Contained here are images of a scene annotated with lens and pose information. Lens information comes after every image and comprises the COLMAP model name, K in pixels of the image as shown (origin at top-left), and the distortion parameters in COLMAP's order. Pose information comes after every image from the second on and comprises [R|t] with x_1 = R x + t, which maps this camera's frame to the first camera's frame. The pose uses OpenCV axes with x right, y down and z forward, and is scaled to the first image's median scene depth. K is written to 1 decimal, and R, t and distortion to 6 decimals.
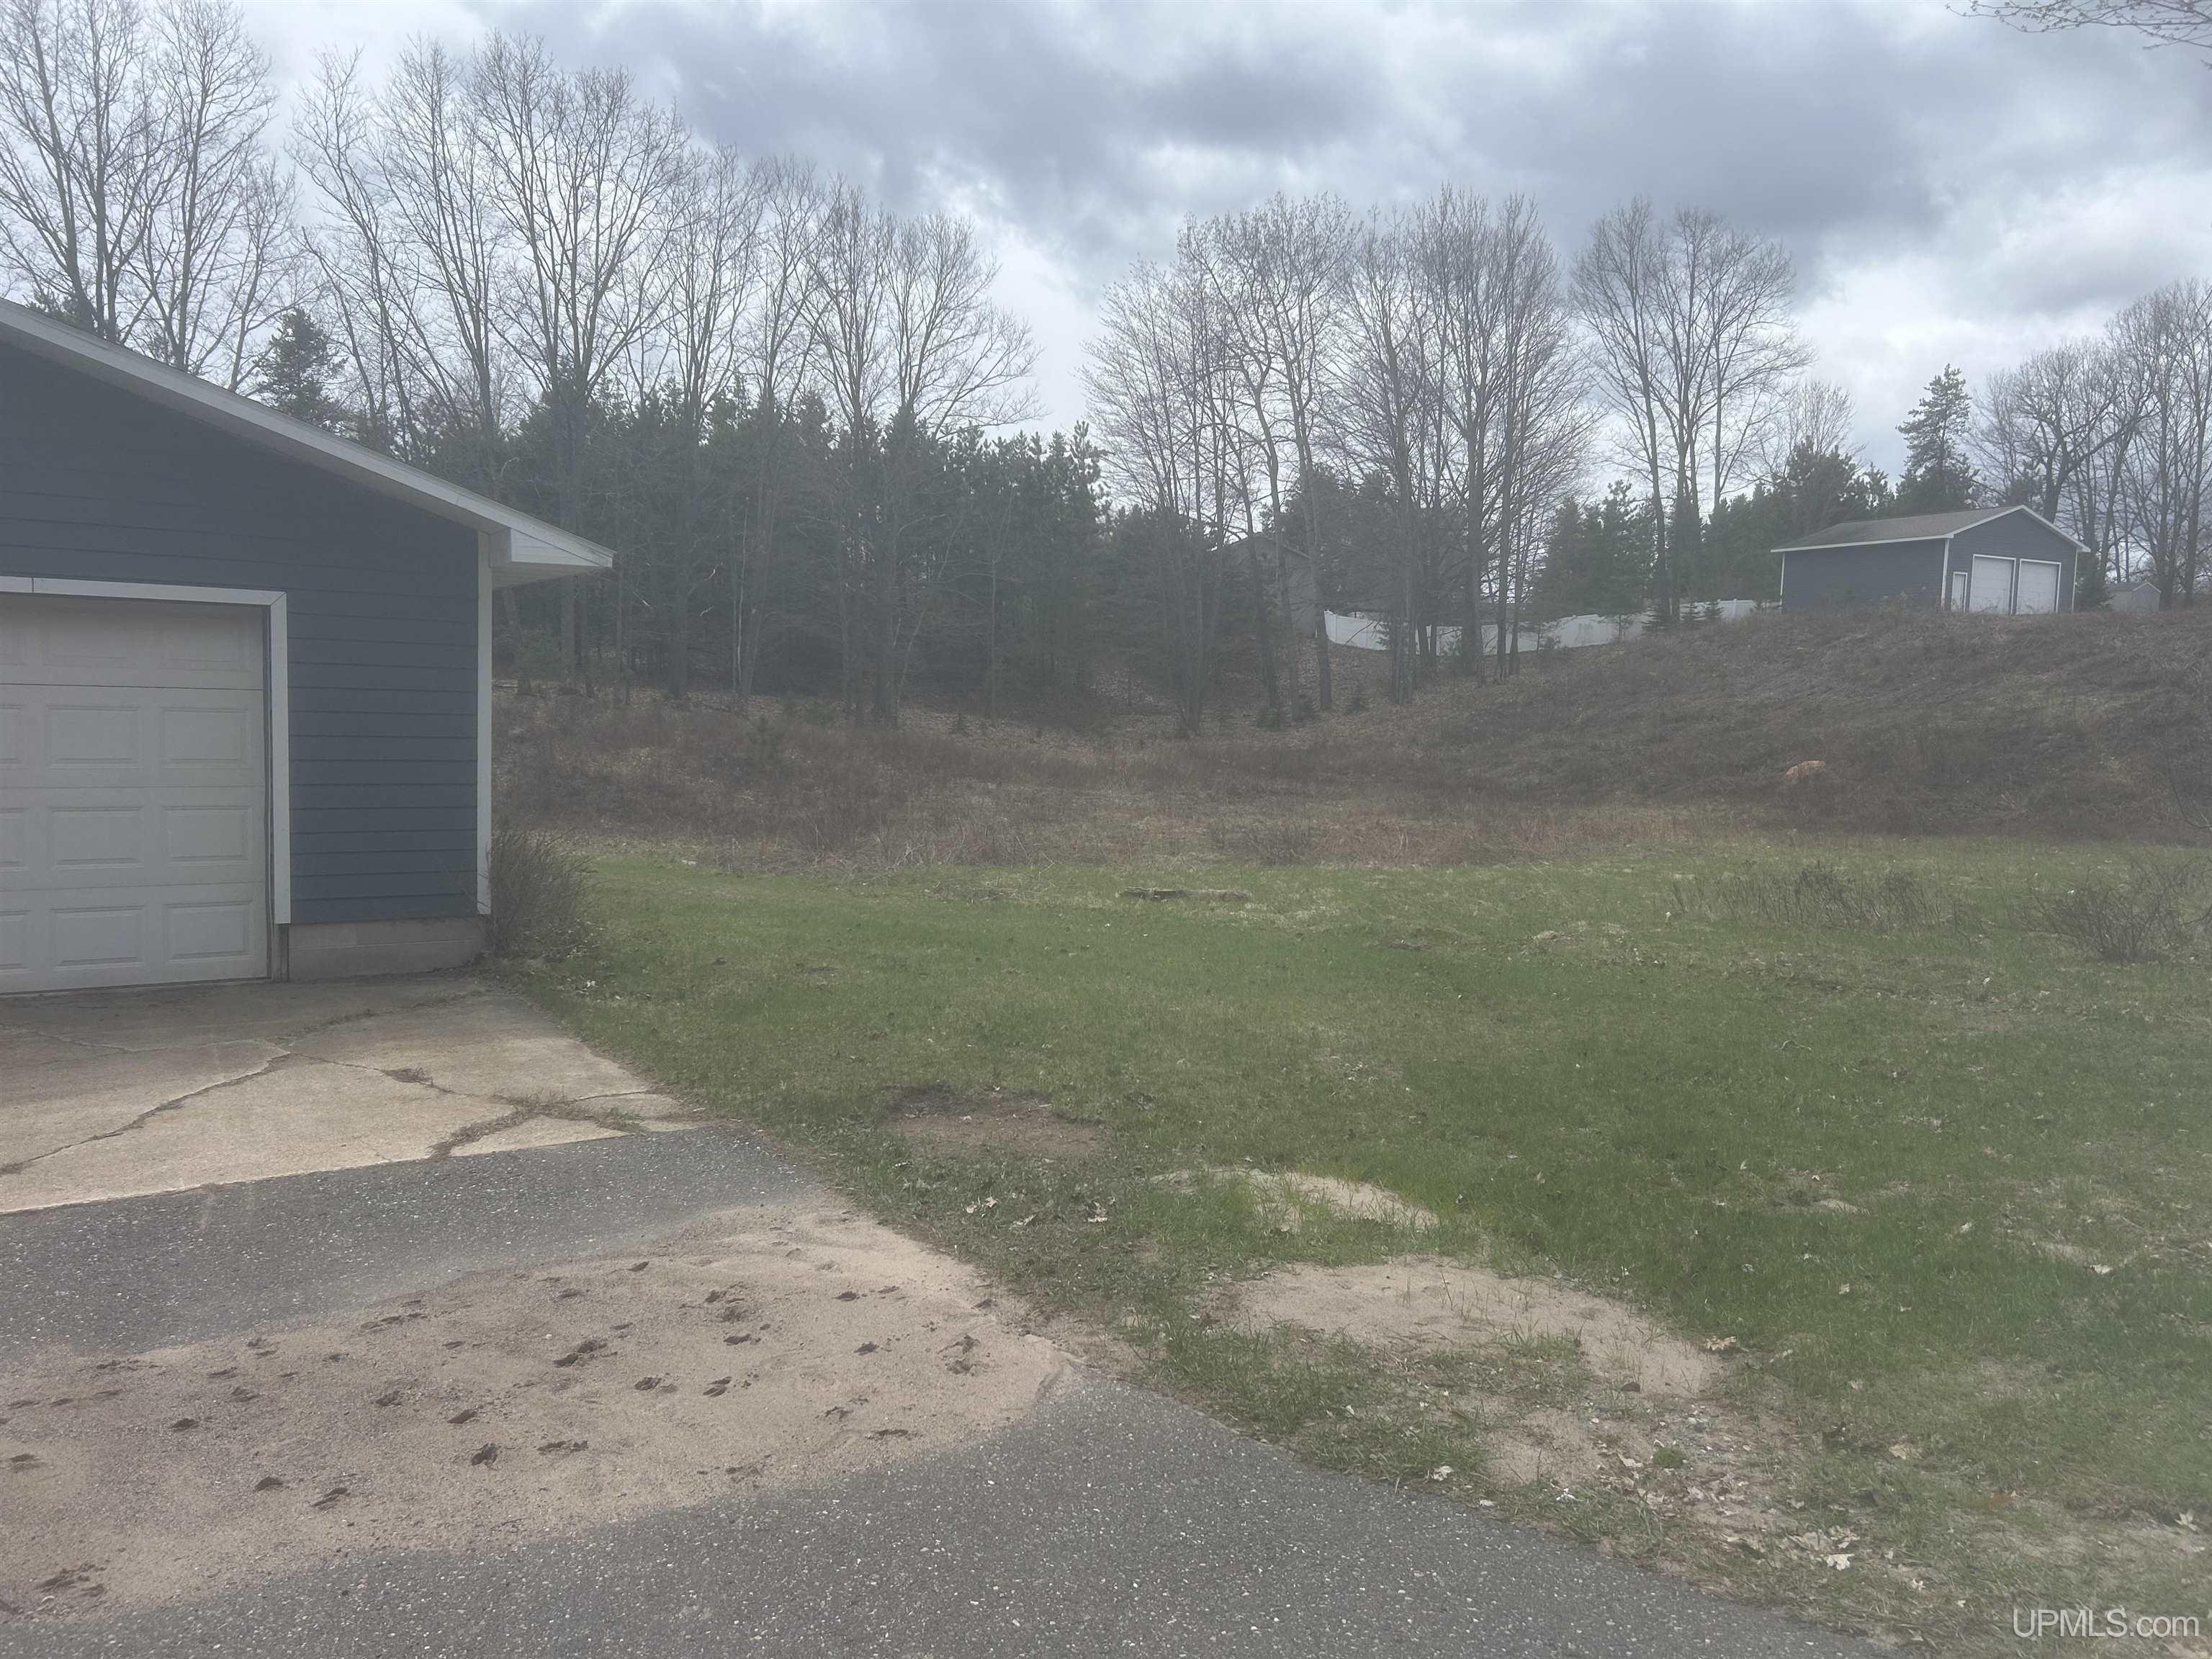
lens RADIAL K [[1659.0, 0, 1112.3], [0, 1659.0, 829.9], [0, 0, 1]] dist [0.061995, -0.067932]
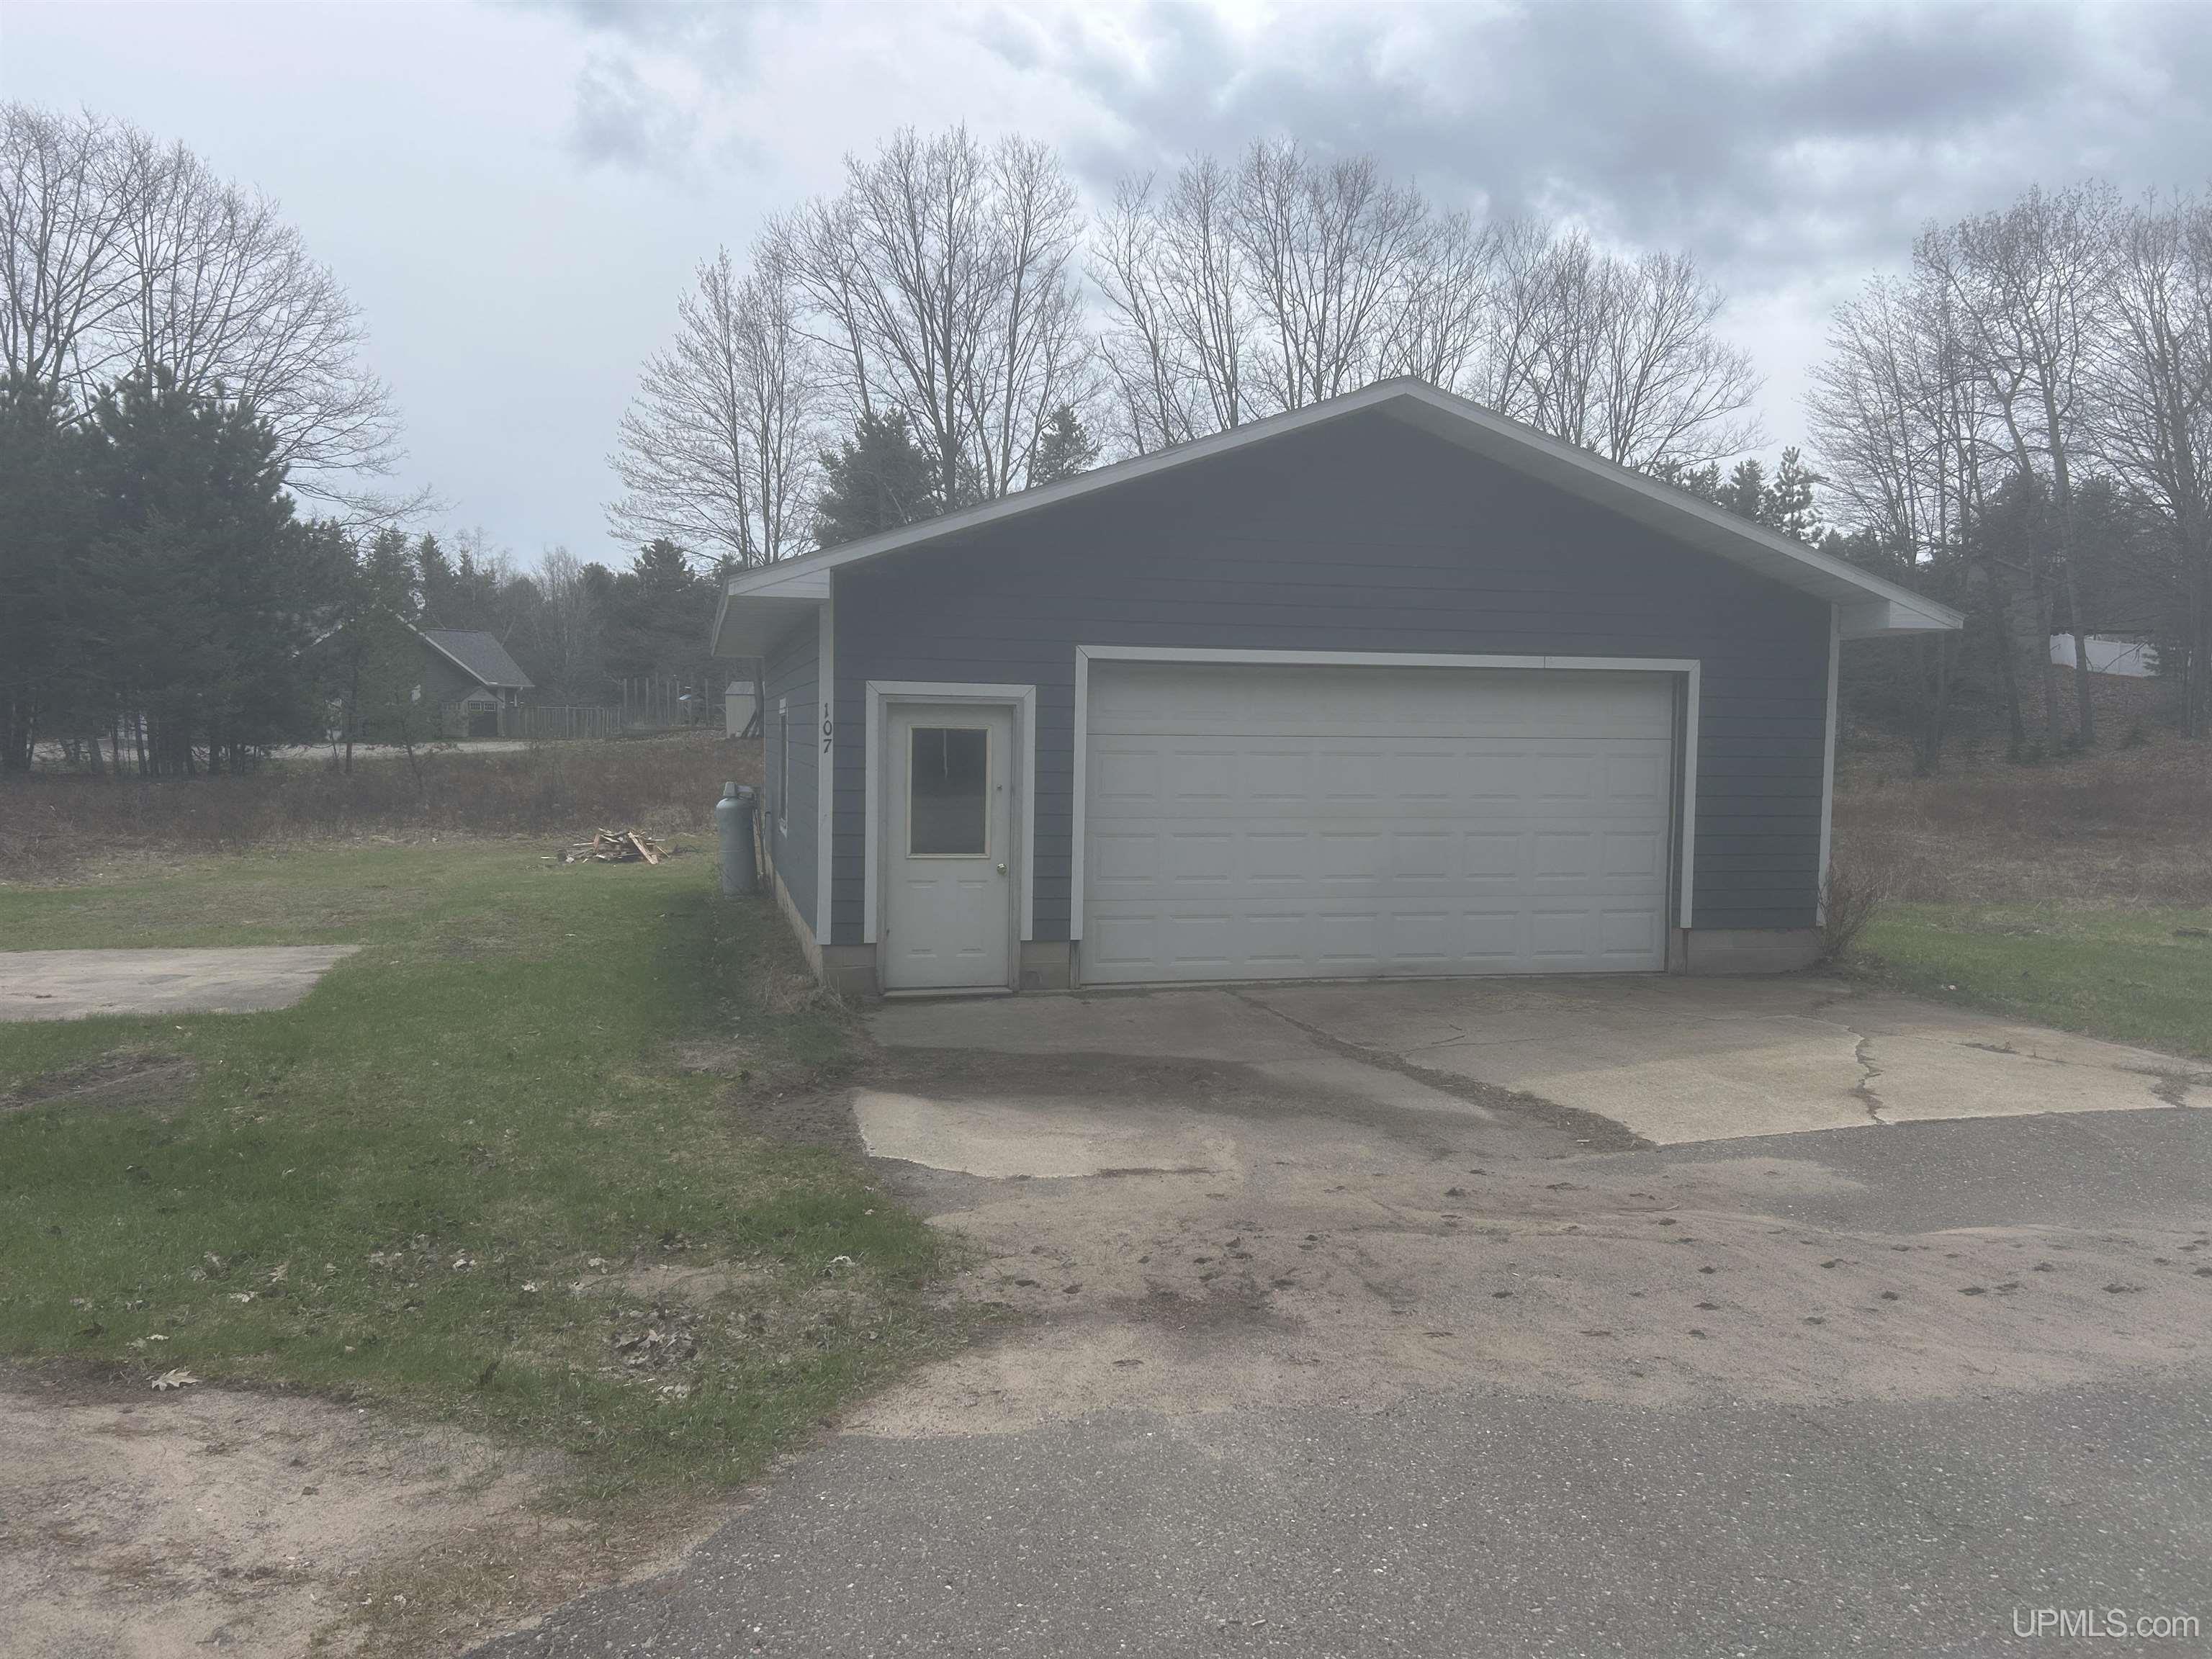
lens RADIAL K [[1659.0, 0, 1090.5], [0, 1659.0, 838.9], [0, 0, 1]] dist [0.061995, -0.067932]
pose [[0.938692, 0.007956, -0.344666, -0.070950], [-0.014652, 0.999751, -0.016828, 0.002592], [0.344446, 0.020846, 0.938575, -0.045656]]
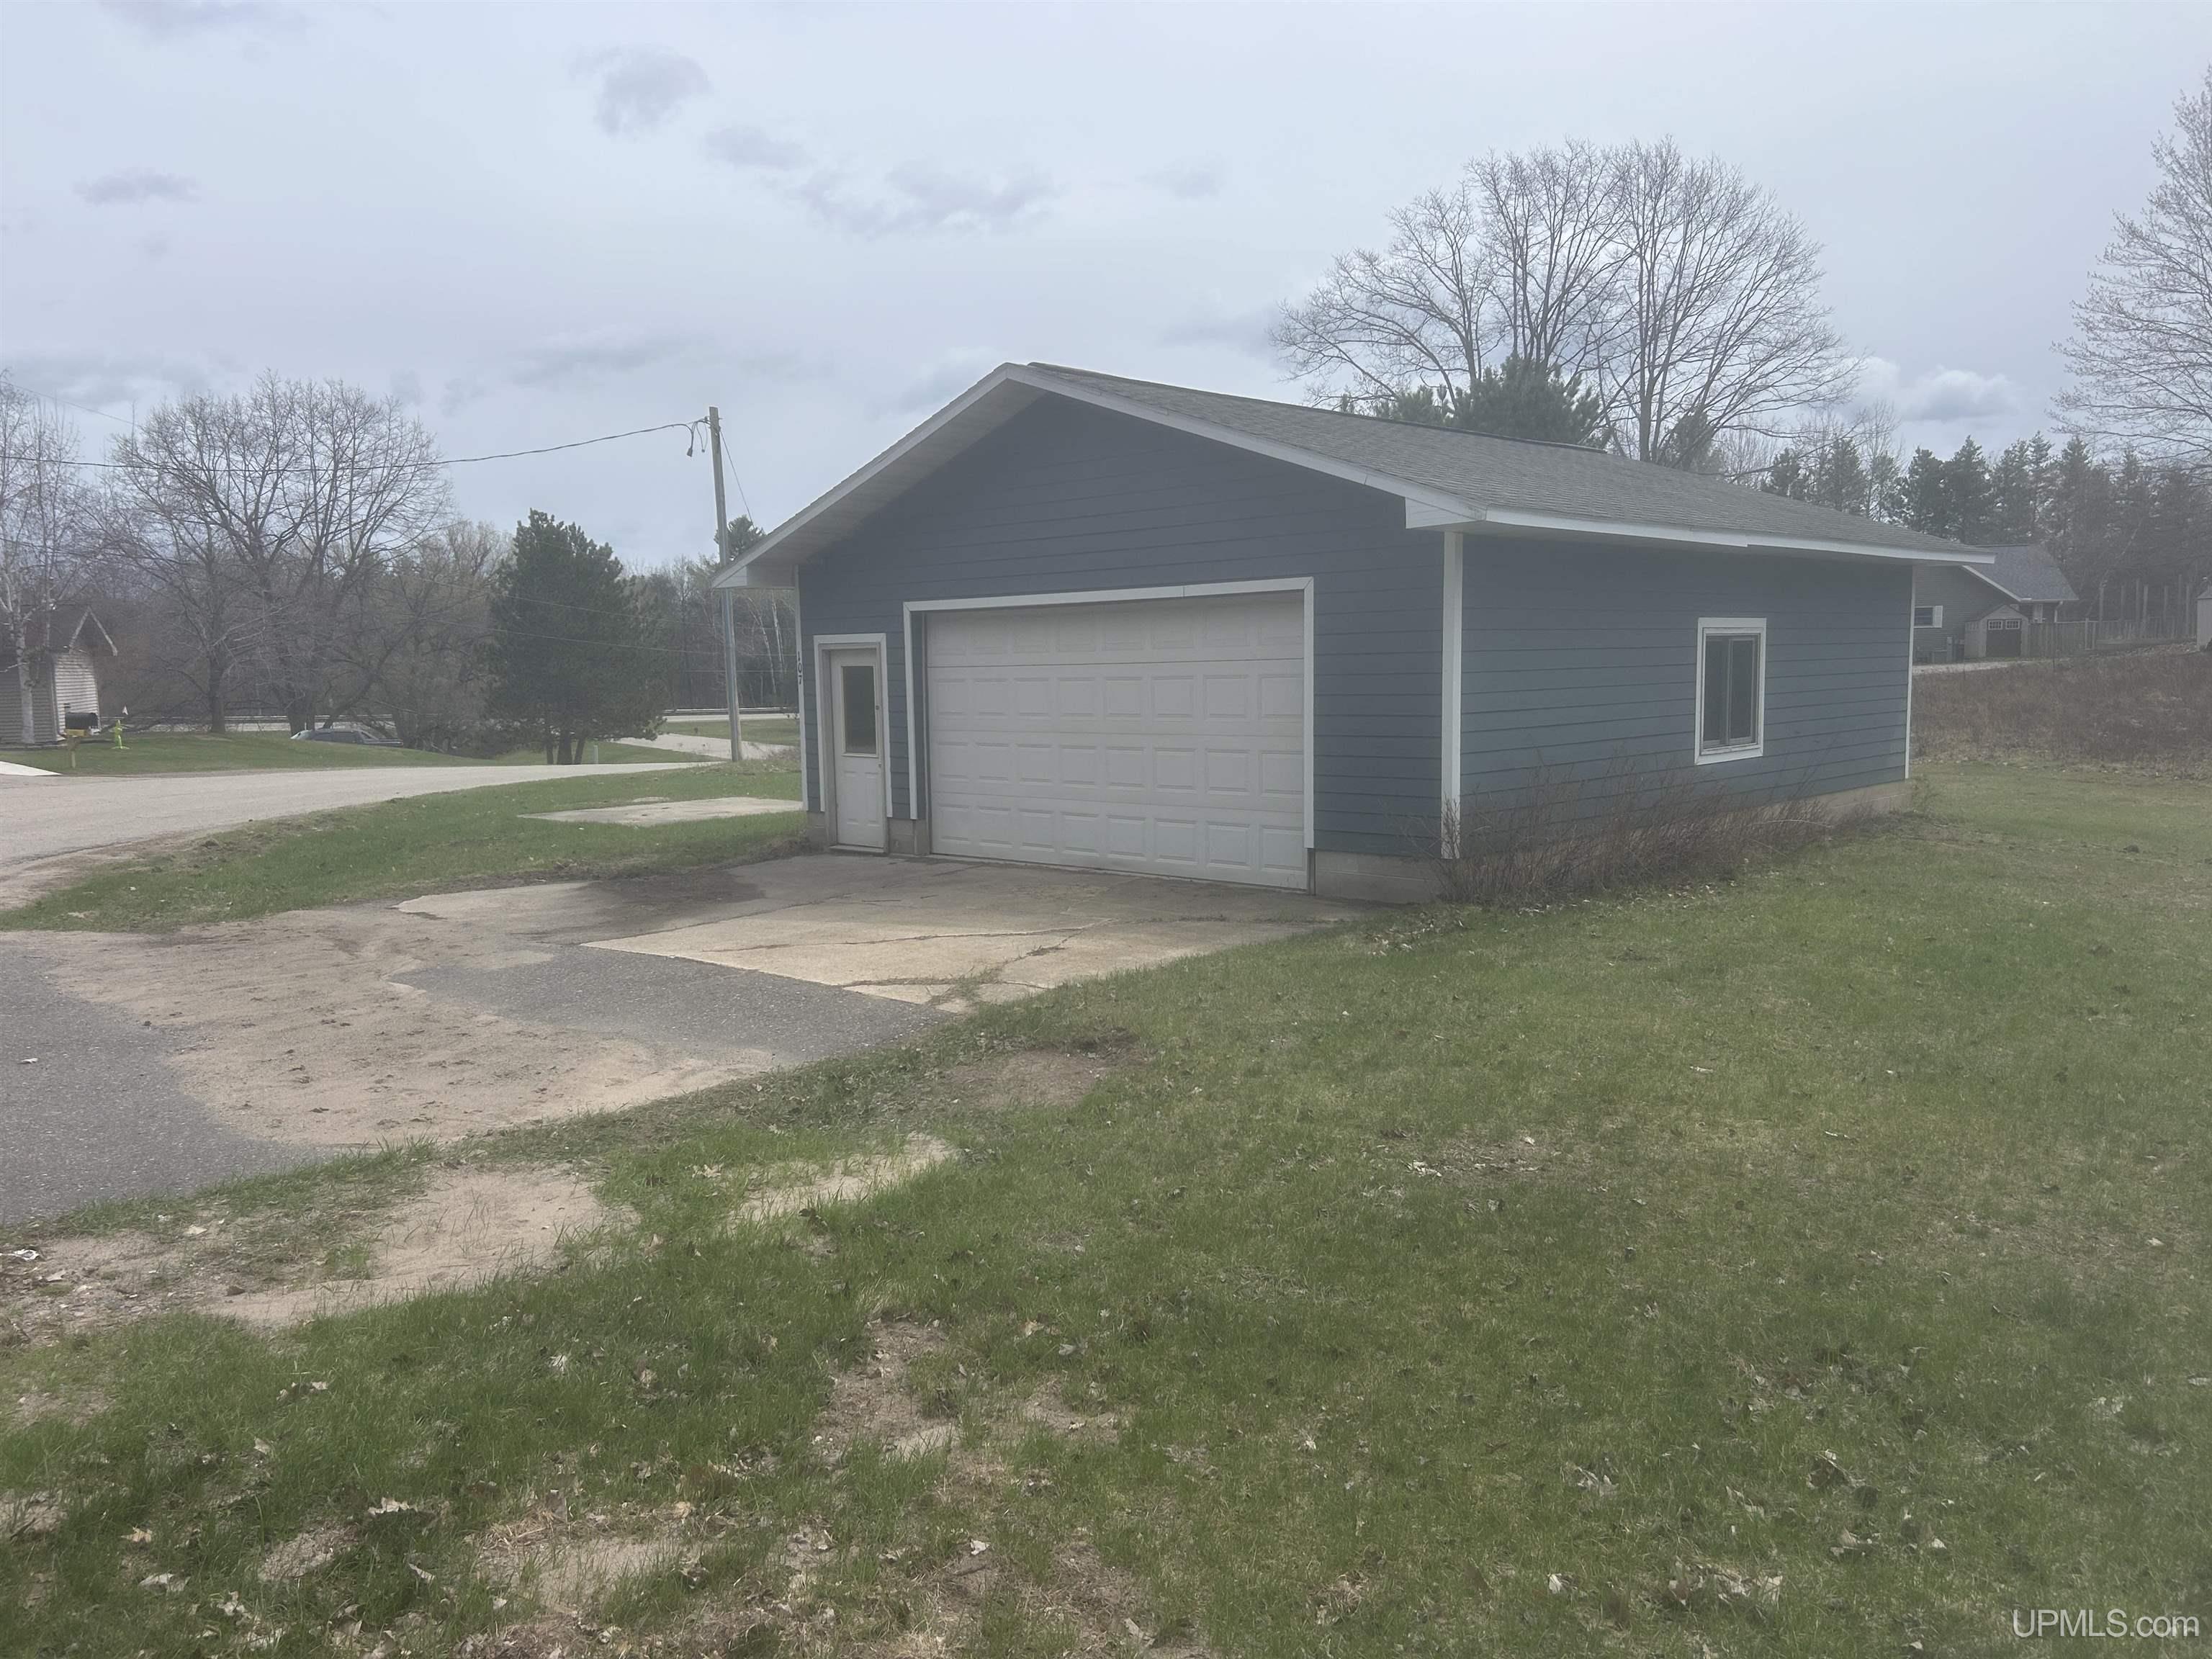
lens RADIAL K [[1659.0, 0, 1108.3], [0, 1659.0, 829.9], [0, 0, 1]] dist [0.061995, -0.067932]
pose [[0.205781, 0.067253, -0.976284, 0.097244], [-0.049295, 0.997082, 0.058295, -0.003056], [0.977356, 0.036130, 0.208496, 0.088458]]
